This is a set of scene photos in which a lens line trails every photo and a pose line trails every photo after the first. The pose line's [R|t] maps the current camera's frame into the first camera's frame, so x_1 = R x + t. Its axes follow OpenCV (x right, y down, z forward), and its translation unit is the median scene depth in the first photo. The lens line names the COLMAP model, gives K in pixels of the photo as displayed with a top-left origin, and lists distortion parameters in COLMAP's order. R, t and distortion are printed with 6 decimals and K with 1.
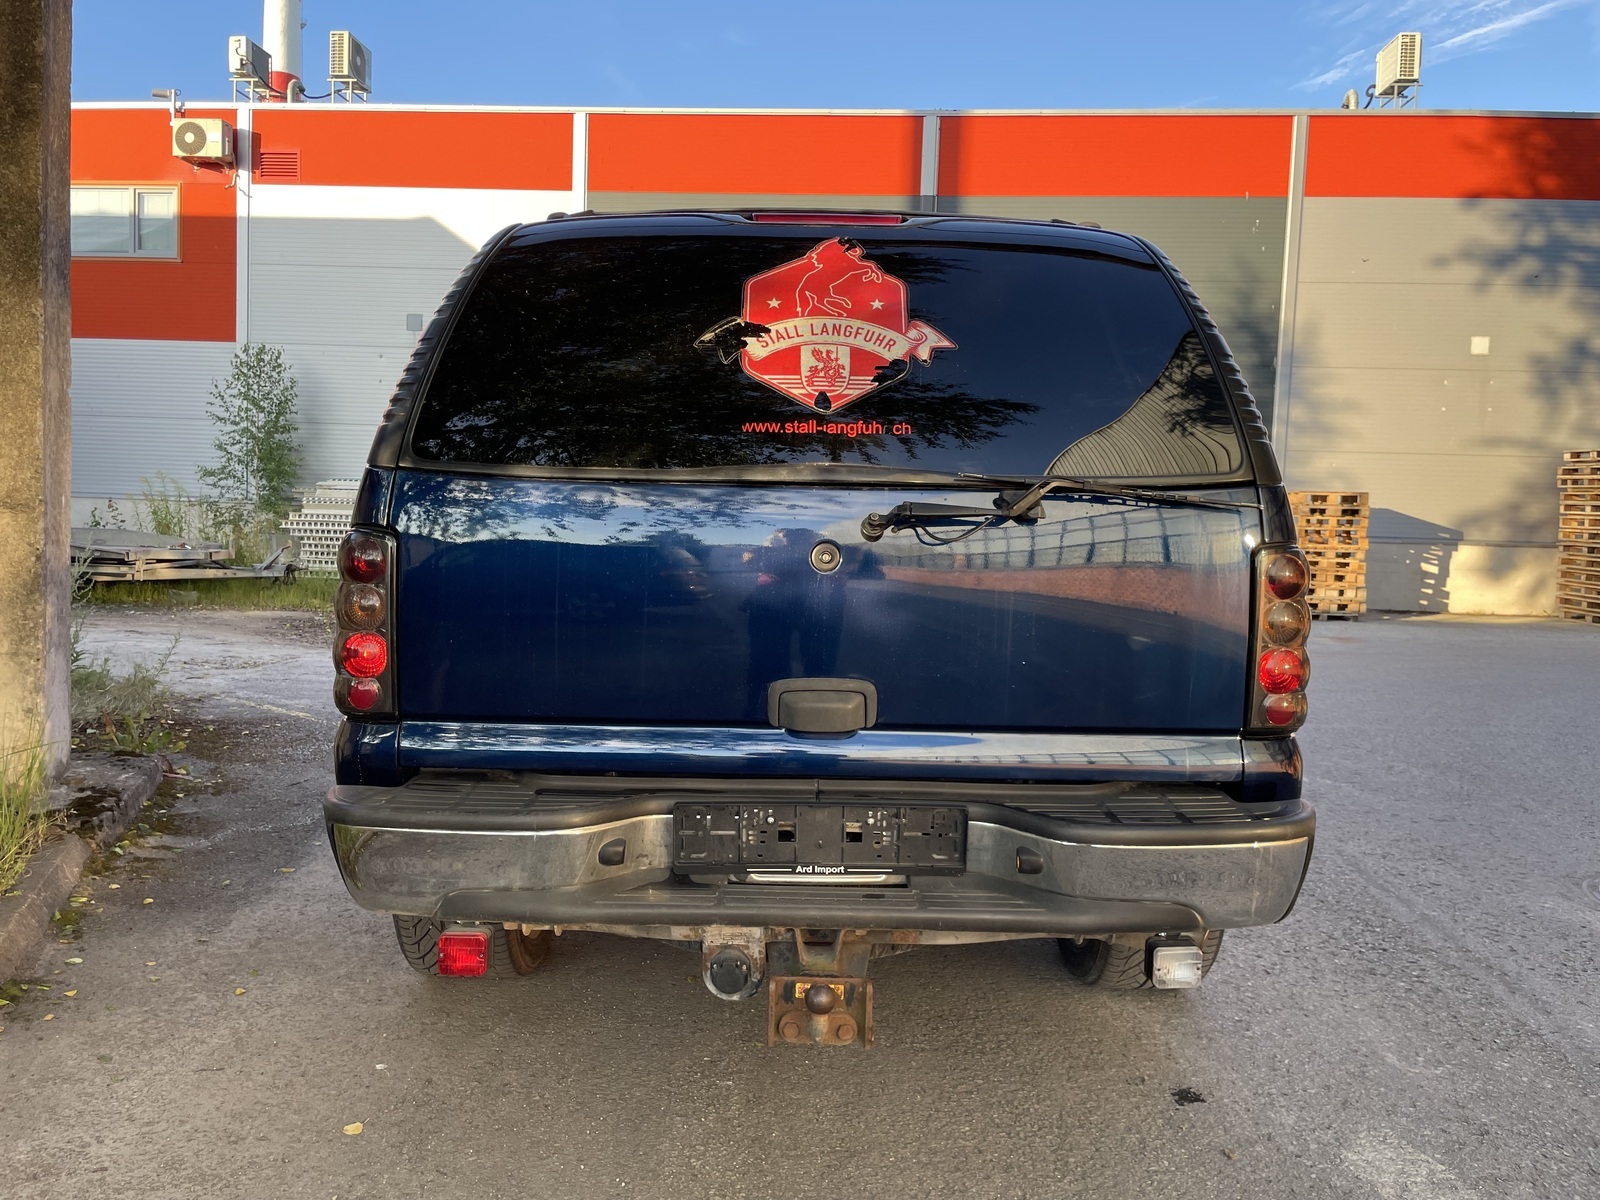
lens RADIAL K [[1214.6, 0, 801.3], [0, 1214.6, 597.4], [0, 0, 1]] dist [0.054395, -0.072842]
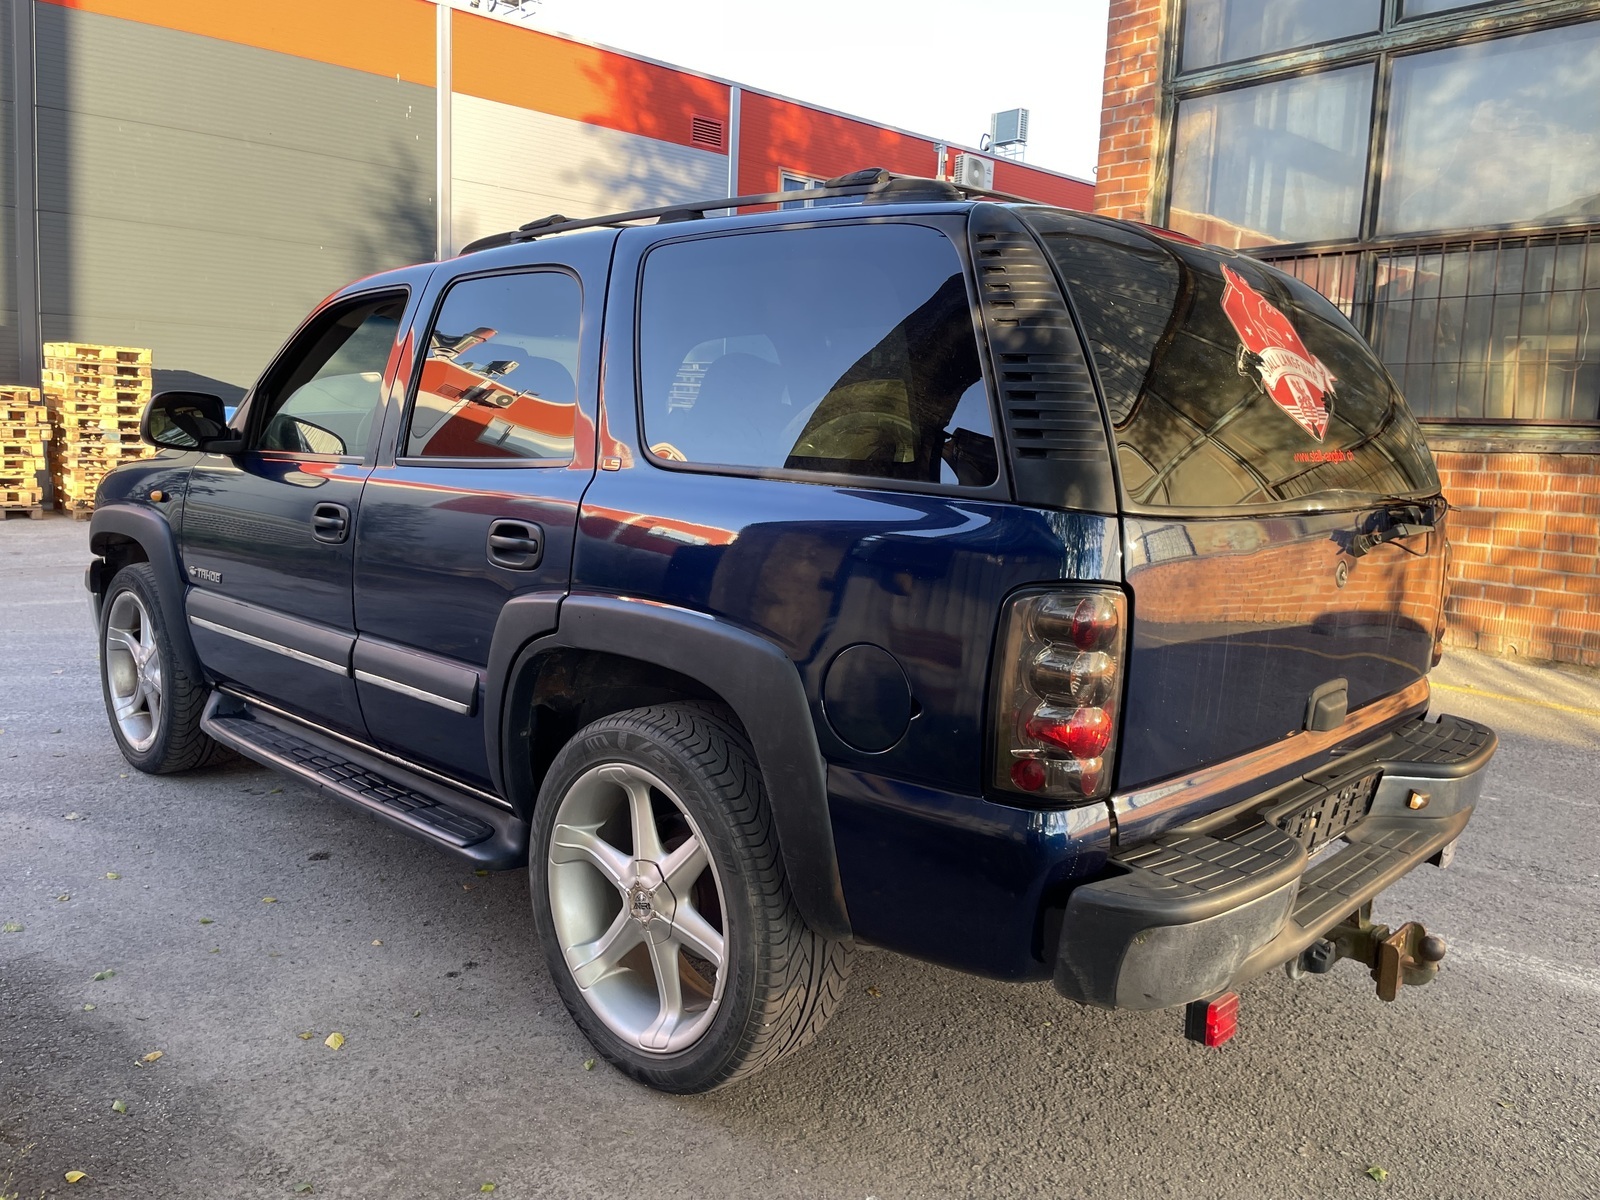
lens RADIAL K [[1214.6, 0, 803.6], [0, 1214.6, 599.1], [0, 0, 1]] dist [0.054395, -0.072842]
pose [[0.695389, -0.100916, 0.711512, -0.150994], [0.023554, 0.992760, 0.117787, -0.024545], [-0.718247, -0.065149, 0.692731, 0.069068]]
